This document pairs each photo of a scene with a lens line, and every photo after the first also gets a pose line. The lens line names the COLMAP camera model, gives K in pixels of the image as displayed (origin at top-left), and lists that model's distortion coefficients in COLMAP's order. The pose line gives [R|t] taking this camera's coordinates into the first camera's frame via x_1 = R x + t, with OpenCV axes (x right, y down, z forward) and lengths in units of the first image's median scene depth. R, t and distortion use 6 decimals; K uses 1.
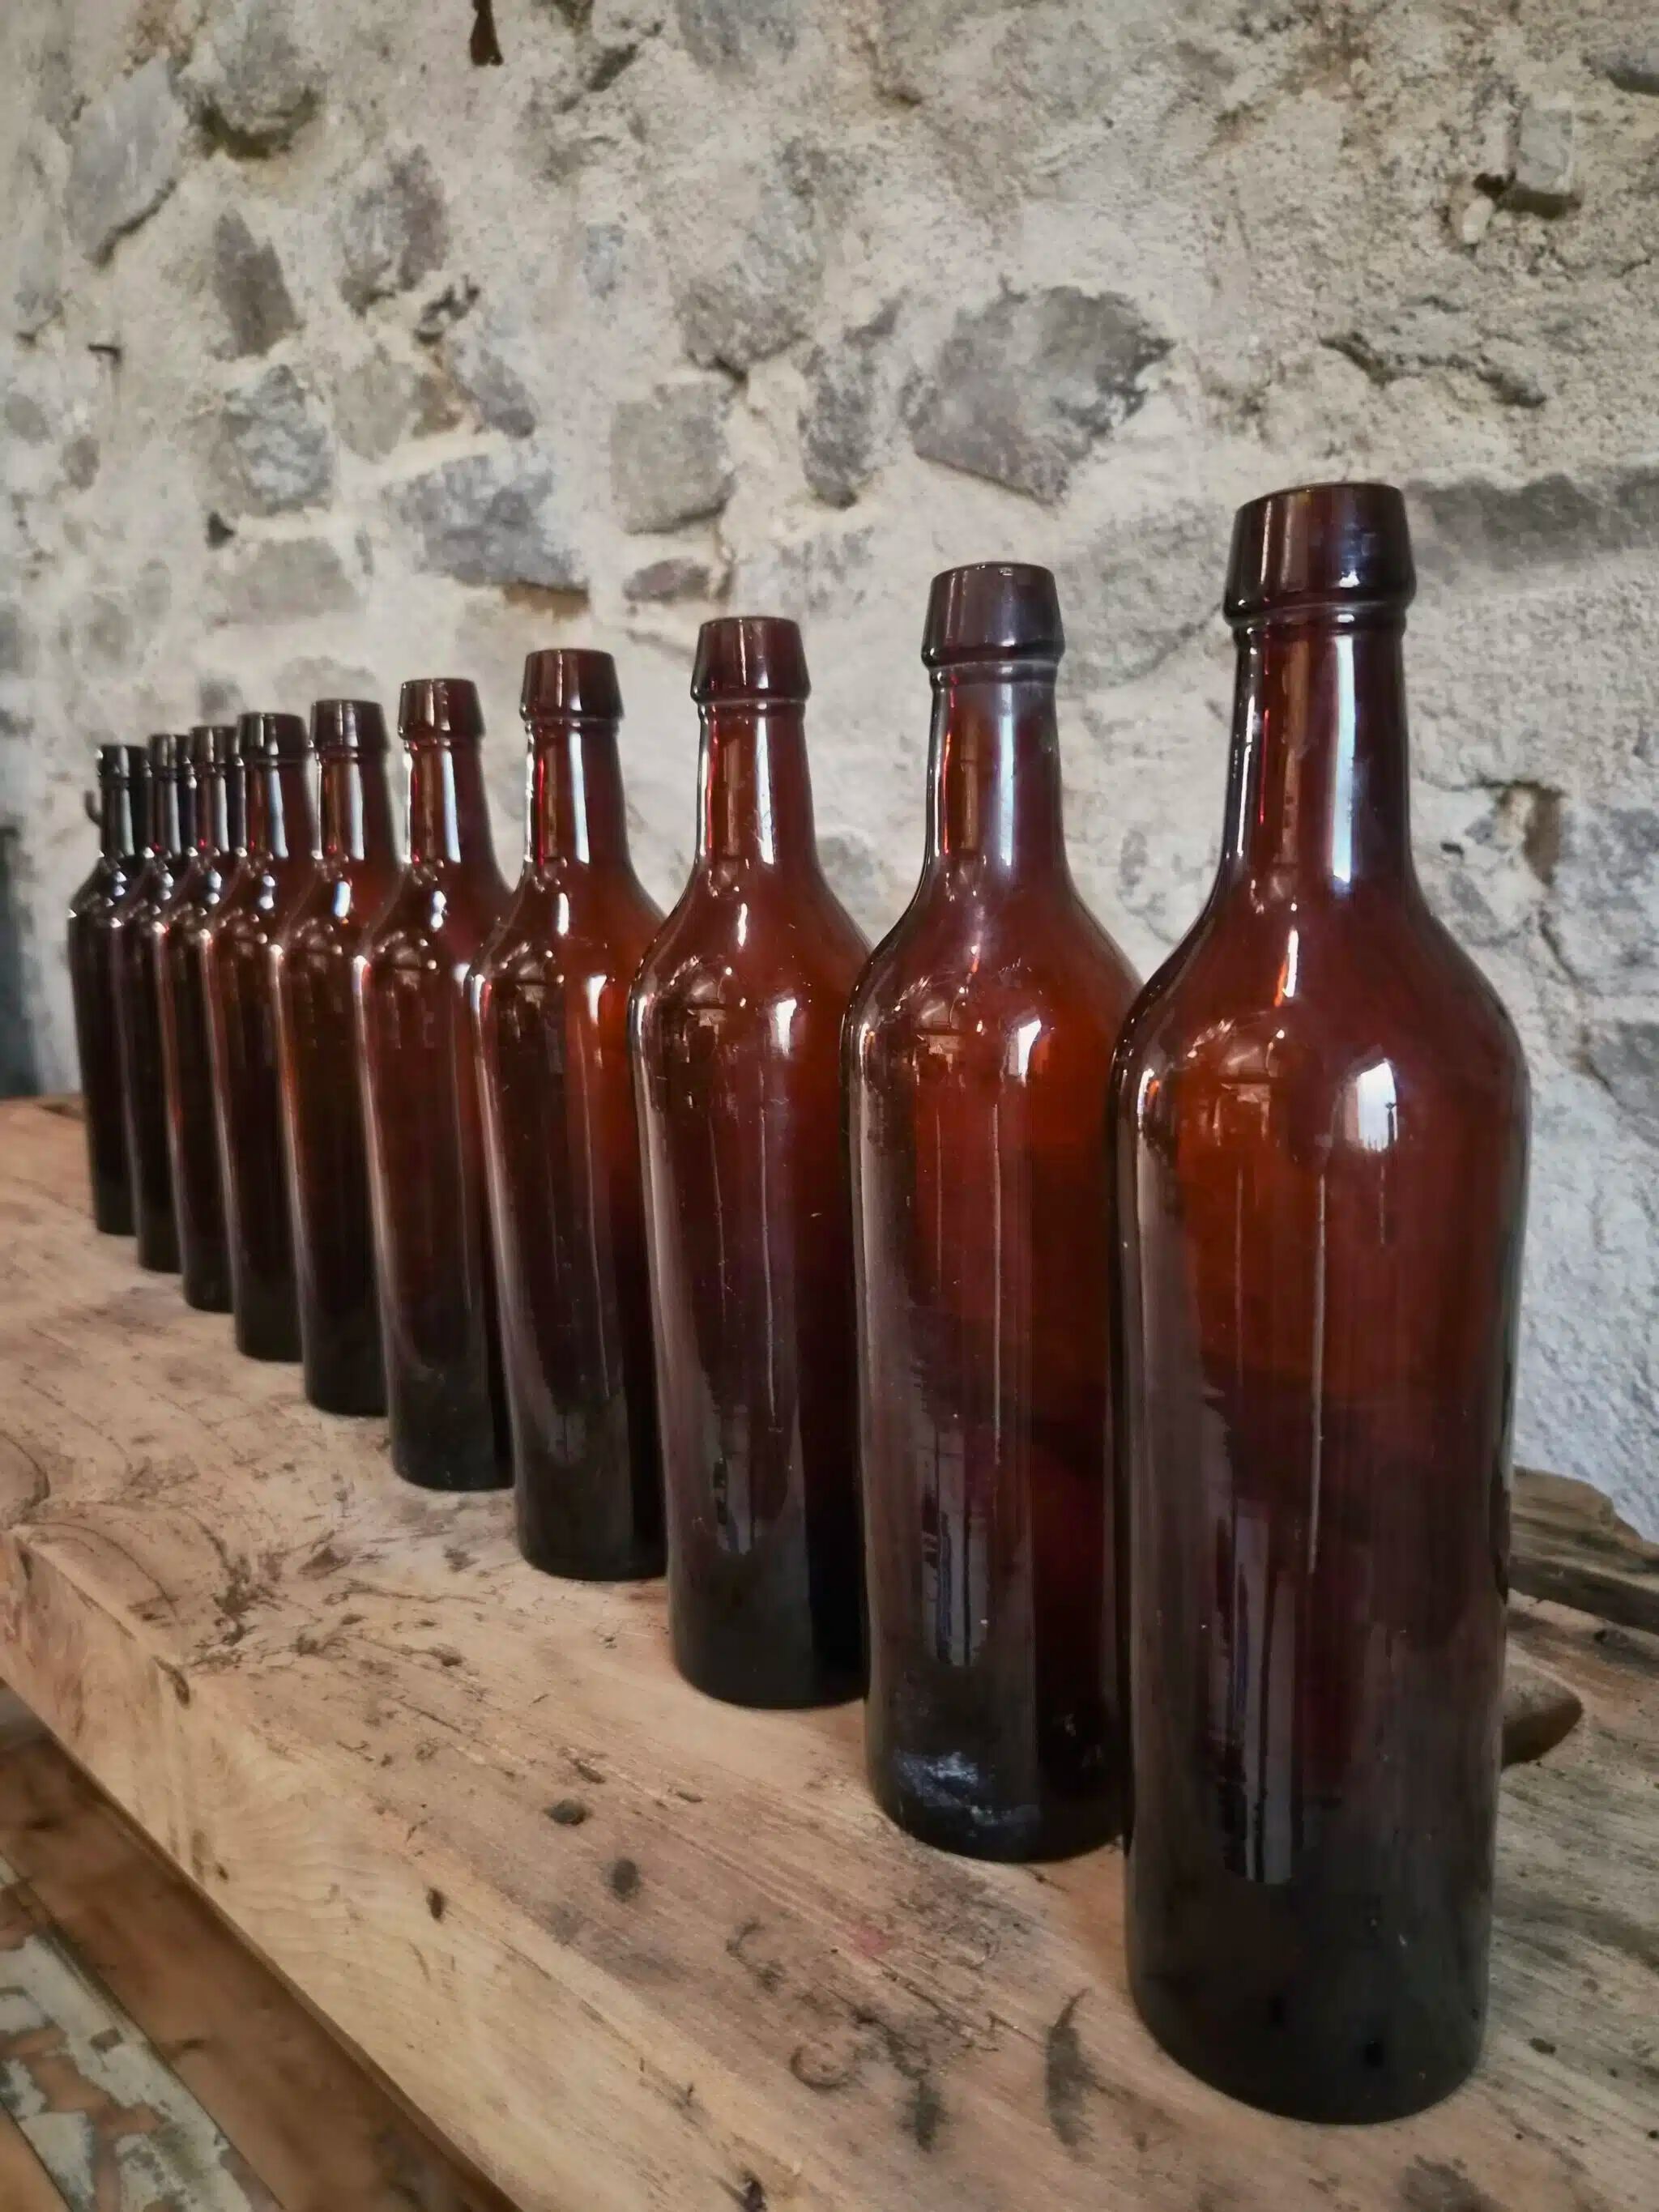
lens RADIAL K [[1533.8, 0, 834.0], [0, 1533.8, 1105.4], [0, 0, 1]] dist [0.038915, -0.035935]
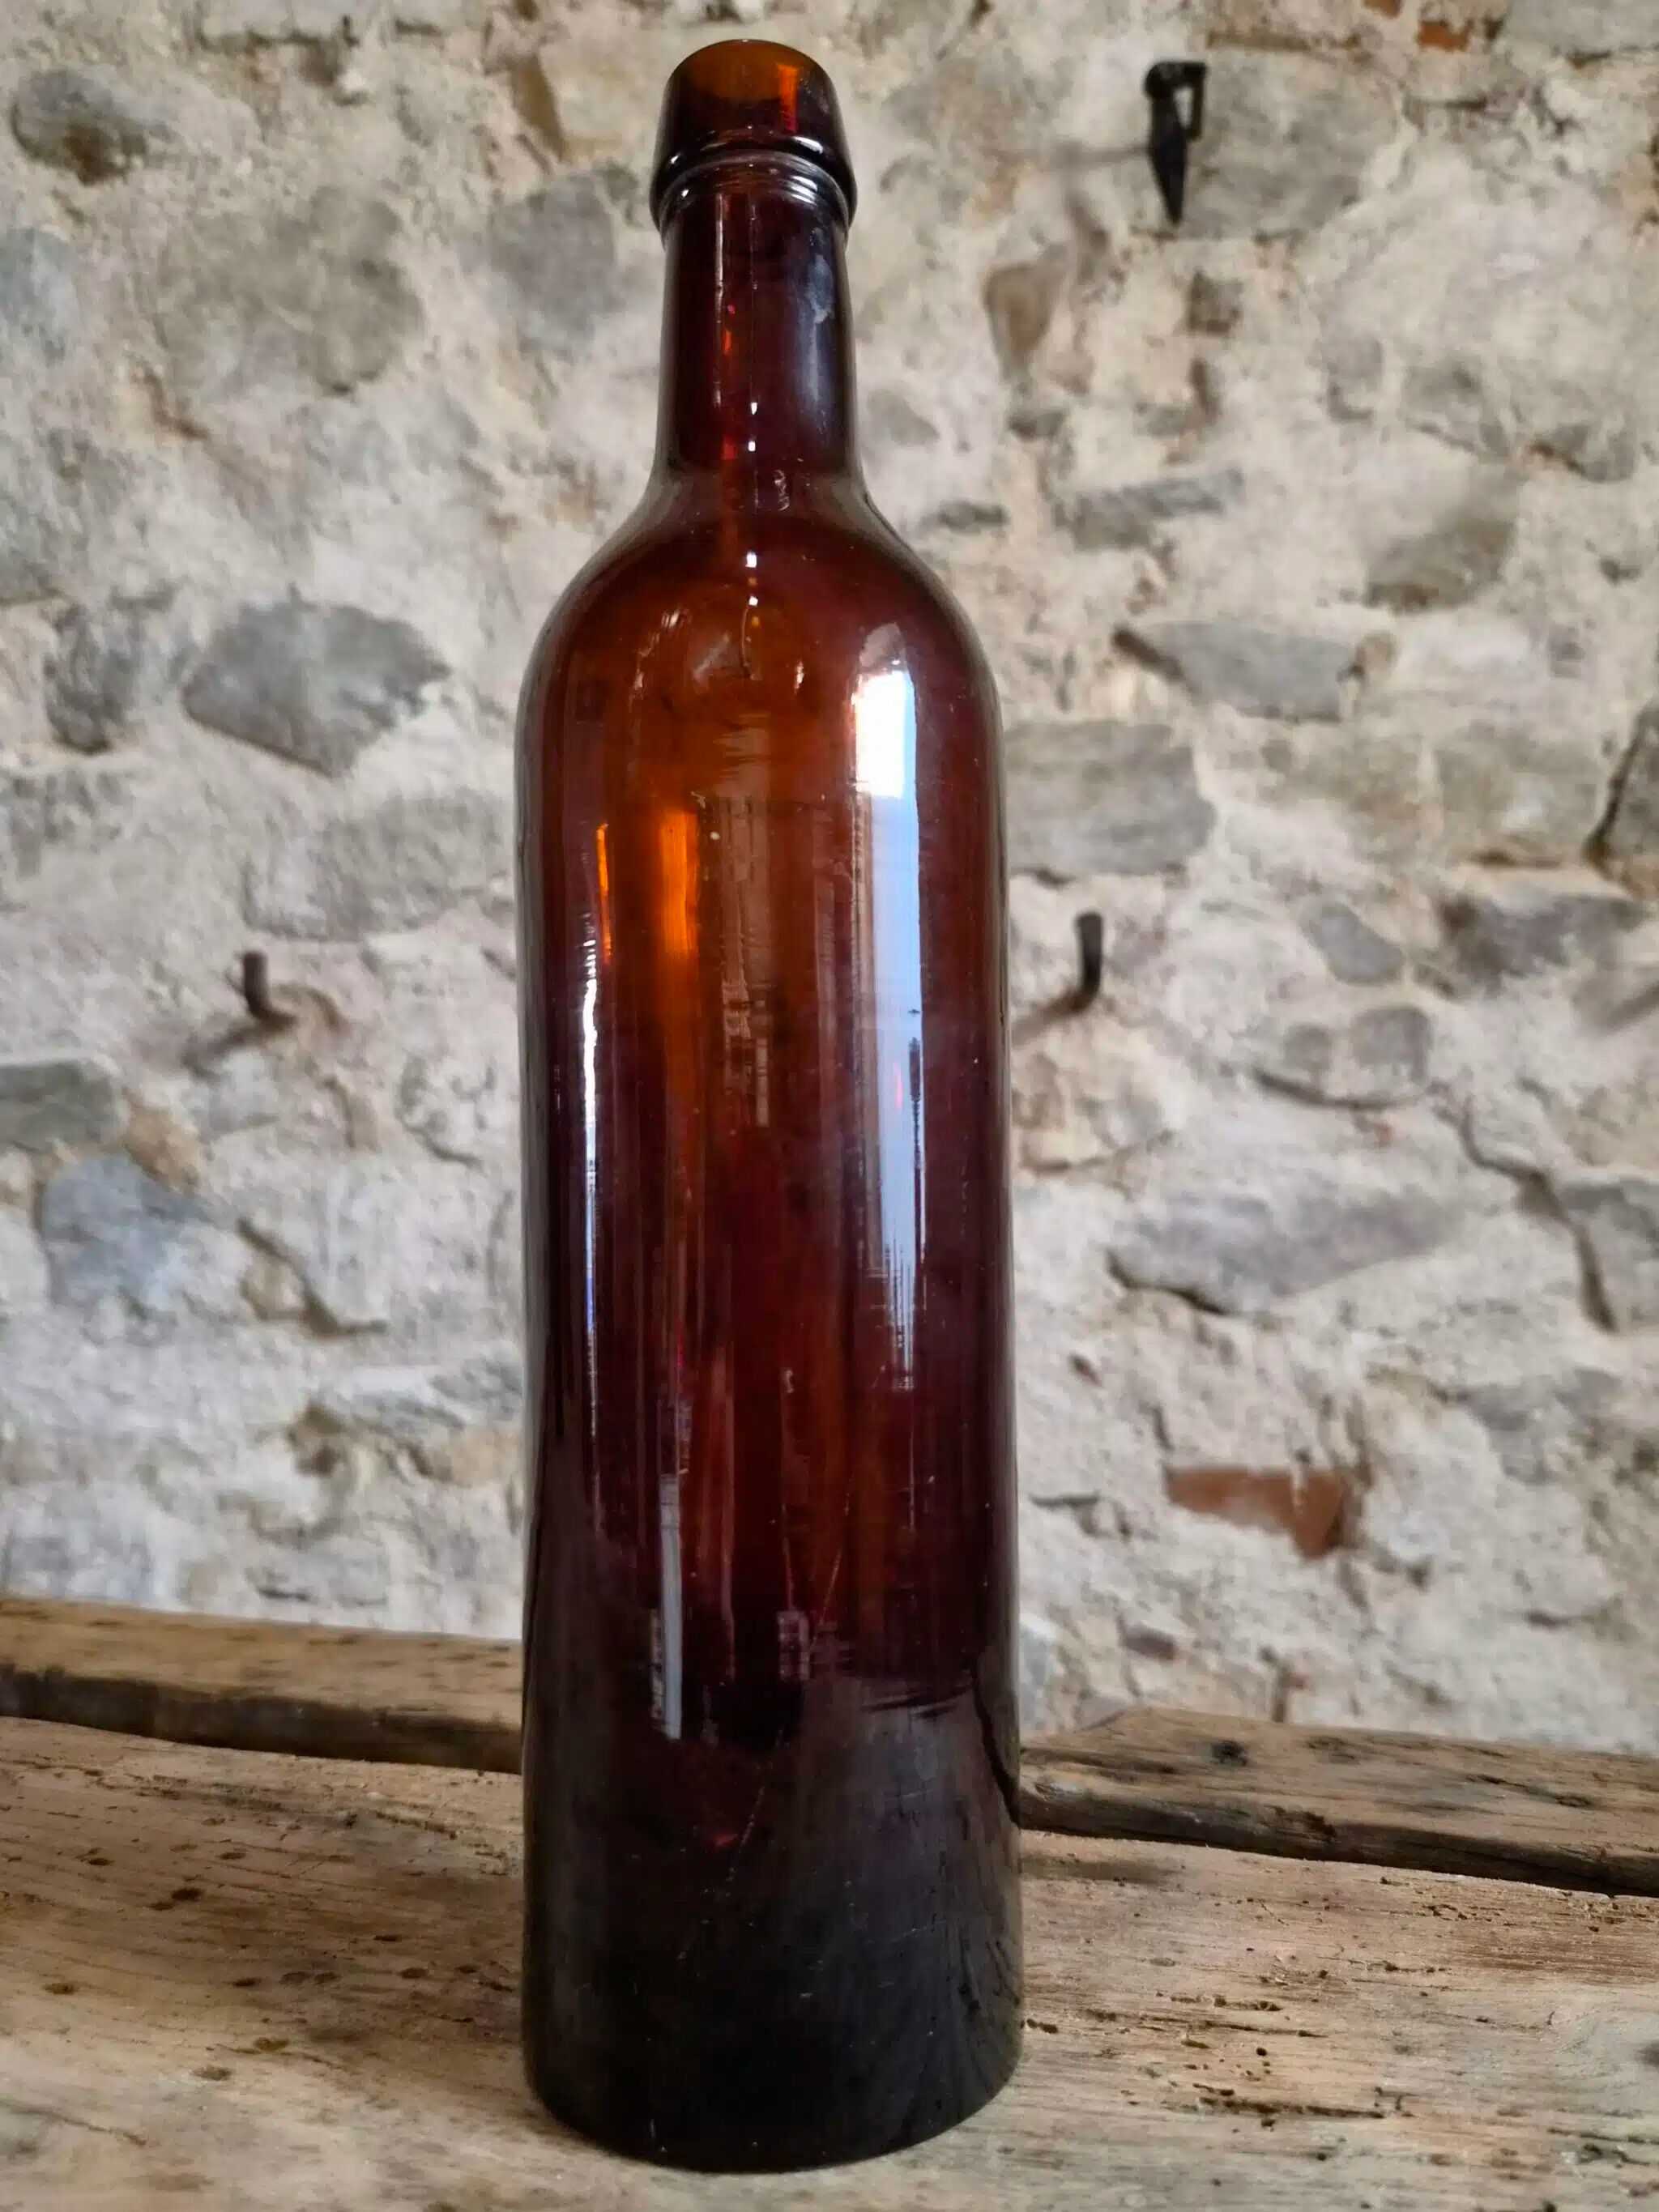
lens RADIAL K [[1533.8, 0, 834.0], [0, 1533.8, 1105.4], [0, 0, 1]] dist [0.038915, -0.035935]
pose [[0.786191, 0.072410, 0.613727, -0.248161], [0.100704, 0.964826, -0.242838, 0.157795], [-0.609723, 0.252722, 0.751245, -0.021314]]
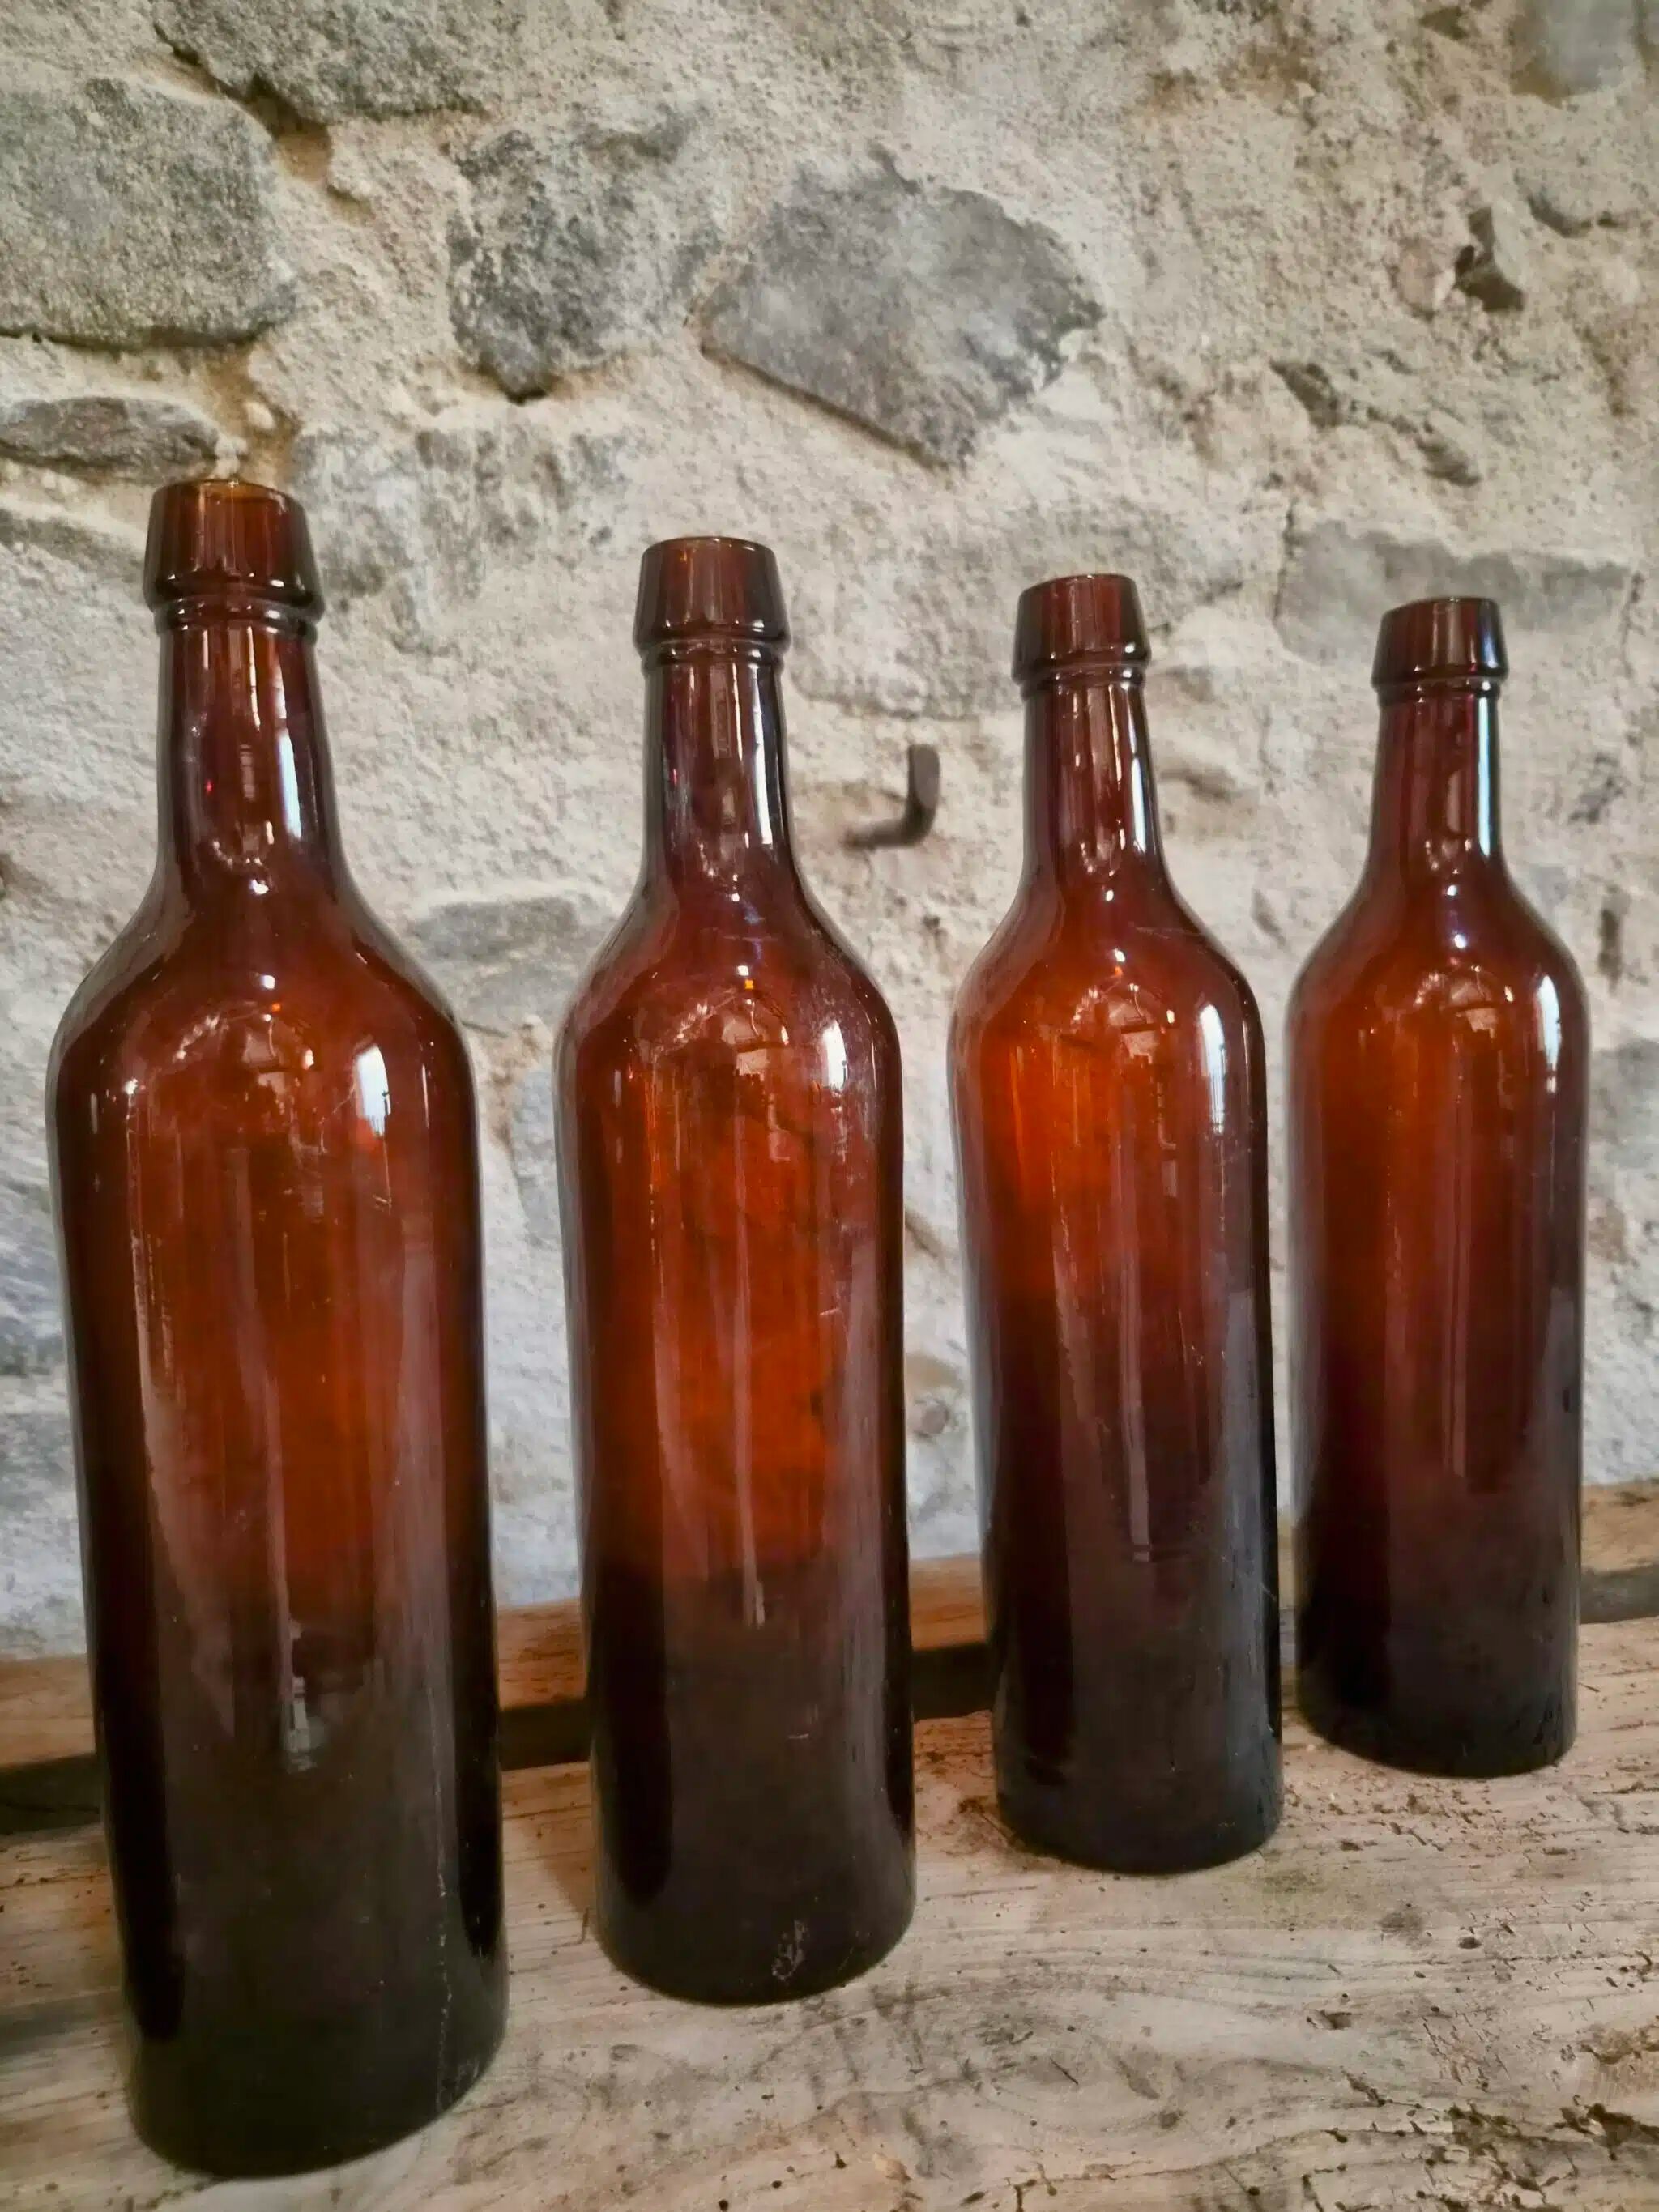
lens RADIAL K [[1514.5, 0, 823.2], [0, 1514.5, 1127.6], [0, 0, 1]] dist [0.036596, -0.034164]
pose [[0.559027, -0.090199, 0.824228, -0.541779], [0.166653, 0.986002, -0.005129, -0.068409], [-0.812228, 0.140227, 0.566234, 0.650800]]
